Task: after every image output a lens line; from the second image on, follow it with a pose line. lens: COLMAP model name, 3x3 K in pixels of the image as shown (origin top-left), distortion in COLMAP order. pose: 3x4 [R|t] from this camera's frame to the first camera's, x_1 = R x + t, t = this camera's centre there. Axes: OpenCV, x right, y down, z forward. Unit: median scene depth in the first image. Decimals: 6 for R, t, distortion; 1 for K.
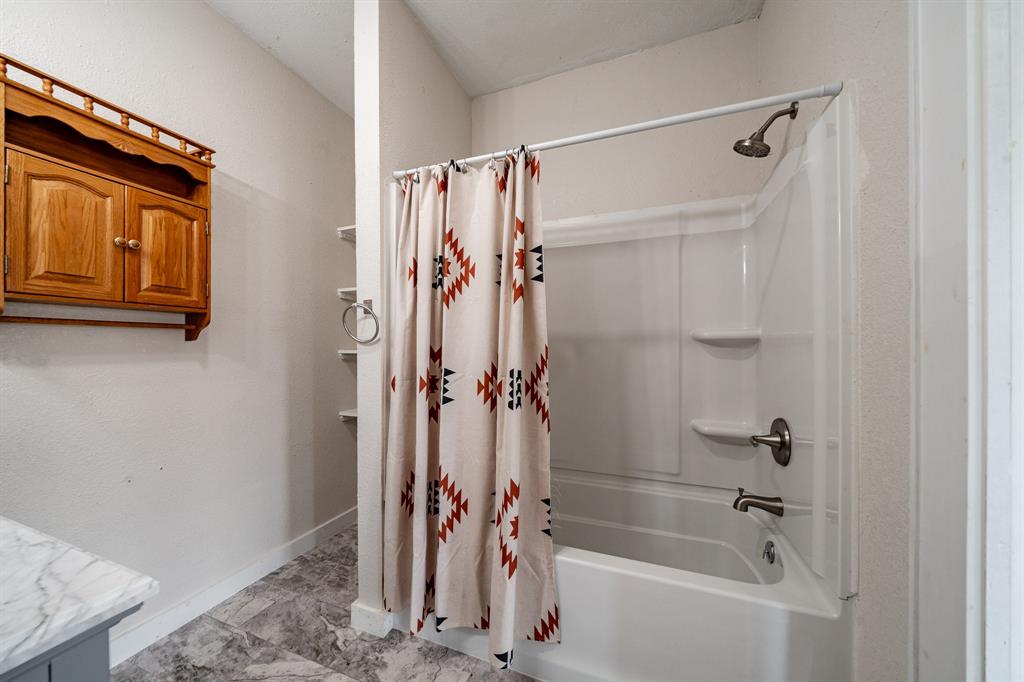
lens RADIAL K [[353.7, 0, 509.3], [0, 353.7, 347.1], [0, 0, 1]] dist [-0.004489, -0.000236]
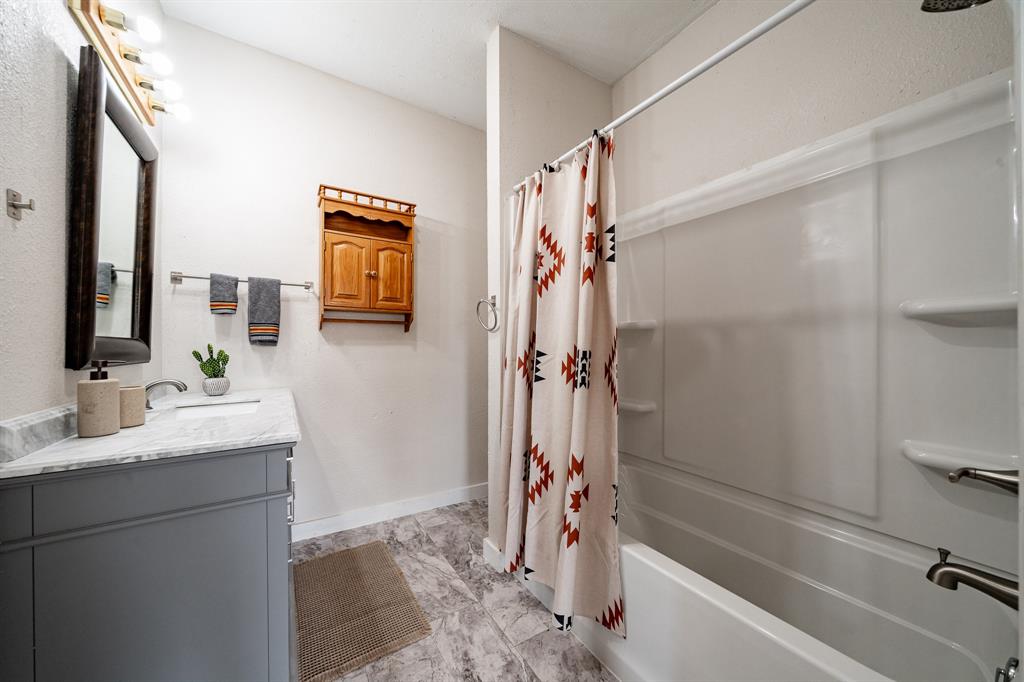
lens RADIAL K [[353.7, 0, 486.1], [0, 353.7, 343.9], [0, 0, 1]] dist [-0.004489, -0.000236]
pose [[0.783300, 0.003252, -0.621636, 0.380397], [-0.007312, 0.999965, -0.003981, 0.044097], [0.621601, 0.007664, 0.783296, 0.014204]]
